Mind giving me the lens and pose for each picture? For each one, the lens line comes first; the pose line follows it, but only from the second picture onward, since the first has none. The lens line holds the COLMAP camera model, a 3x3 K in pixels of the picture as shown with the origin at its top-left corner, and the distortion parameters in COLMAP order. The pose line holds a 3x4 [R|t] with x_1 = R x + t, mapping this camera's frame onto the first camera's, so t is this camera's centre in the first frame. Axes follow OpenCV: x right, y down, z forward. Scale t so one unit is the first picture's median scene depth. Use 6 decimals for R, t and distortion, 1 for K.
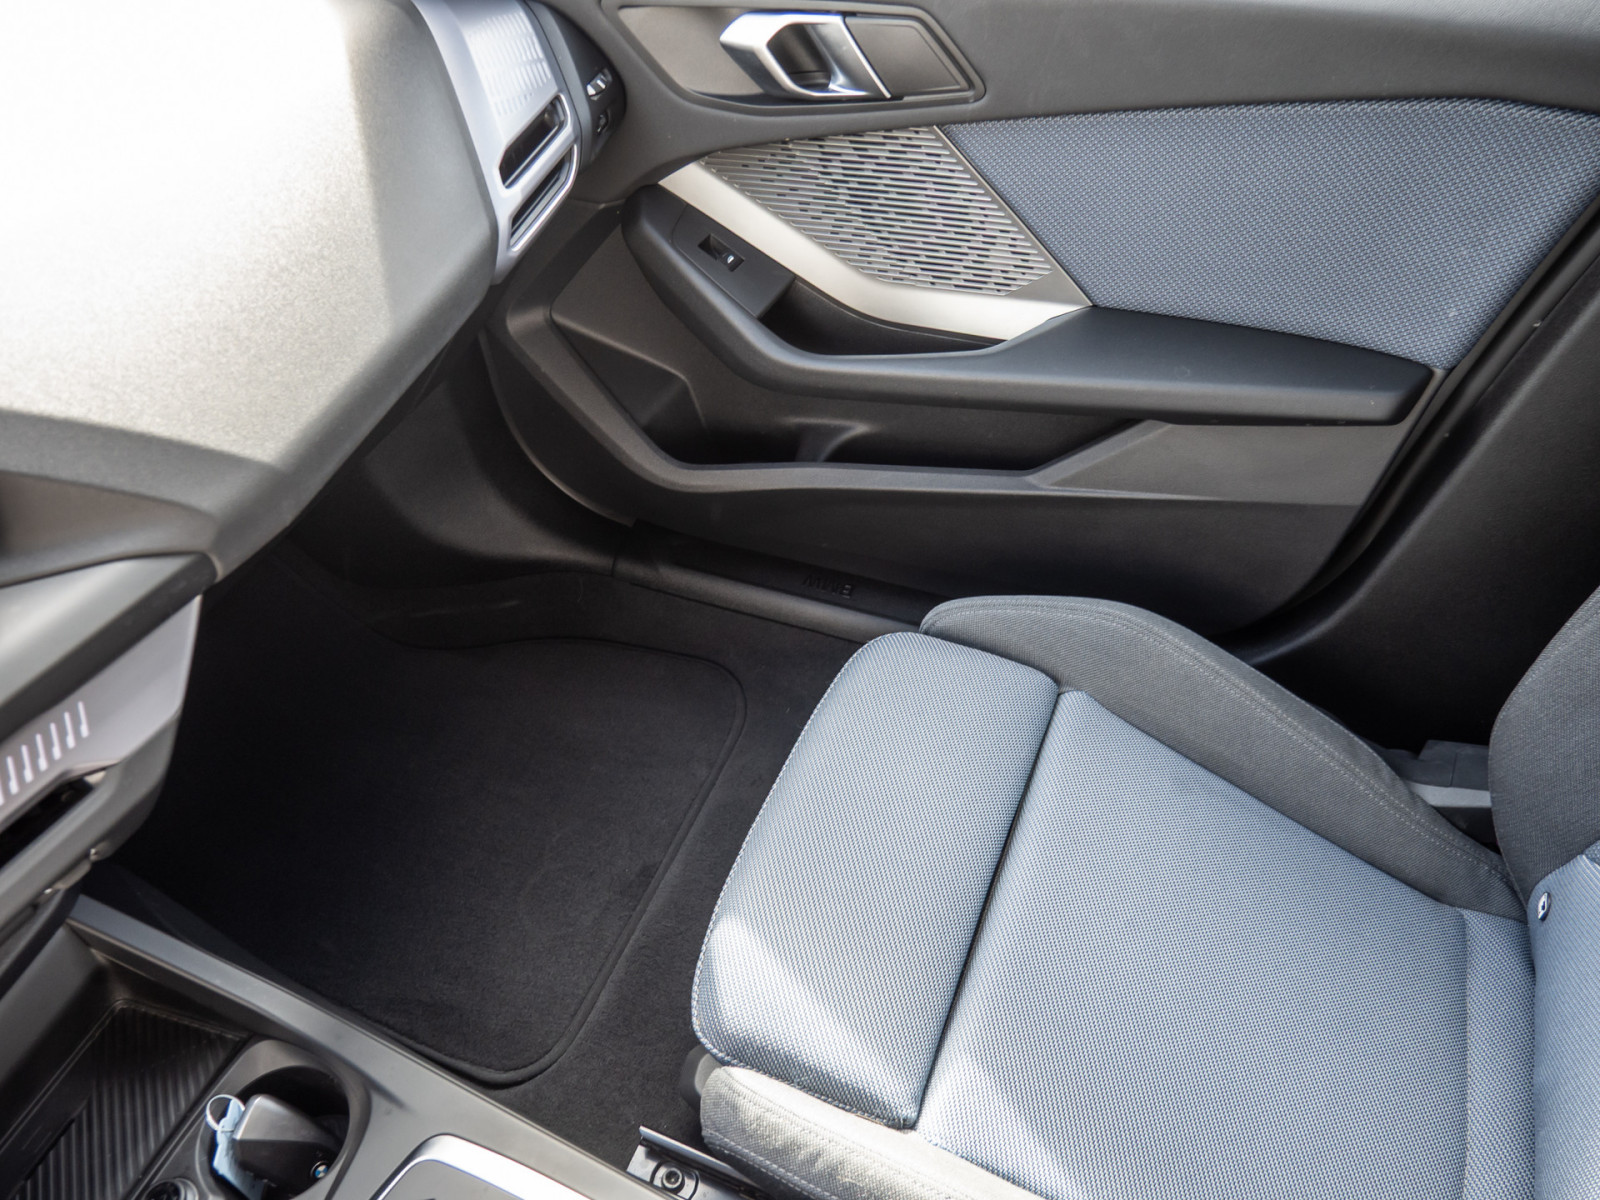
lens RADIAL K [[1138.1, 0, 800.0], [0, 1138.1, 600.0], [0, 0, 1]] dist [-0.040437, 0.002002]
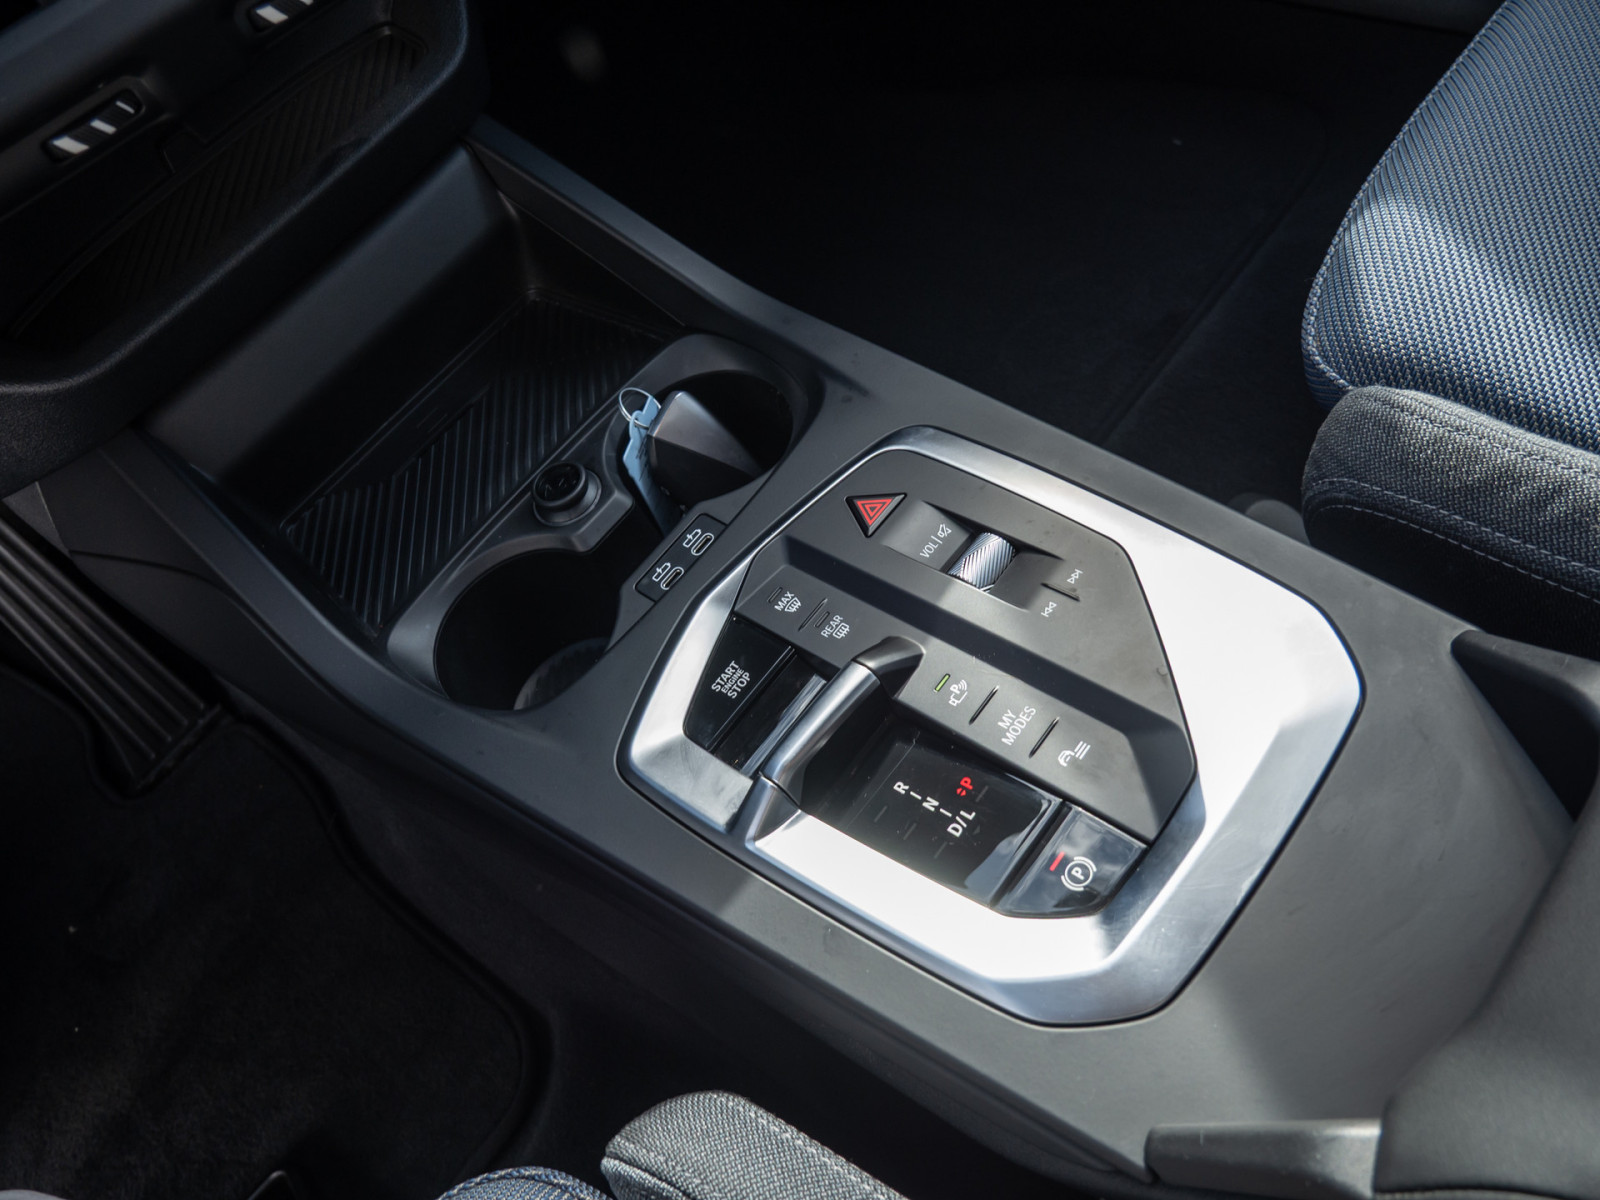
lens RADIAL K [[1138.1, 0, 800.0], [0, 1138.1, 600.0], [0, 0, 1]] dist [-0.040437, 0.002002]
pose [[0.930337, 0.147599, -0.335691, -0.130488], [-0.072511, 0.971390, 0.226149, 0.404394], [0.359466, -0.186053, 0.914422, 0.299357]]
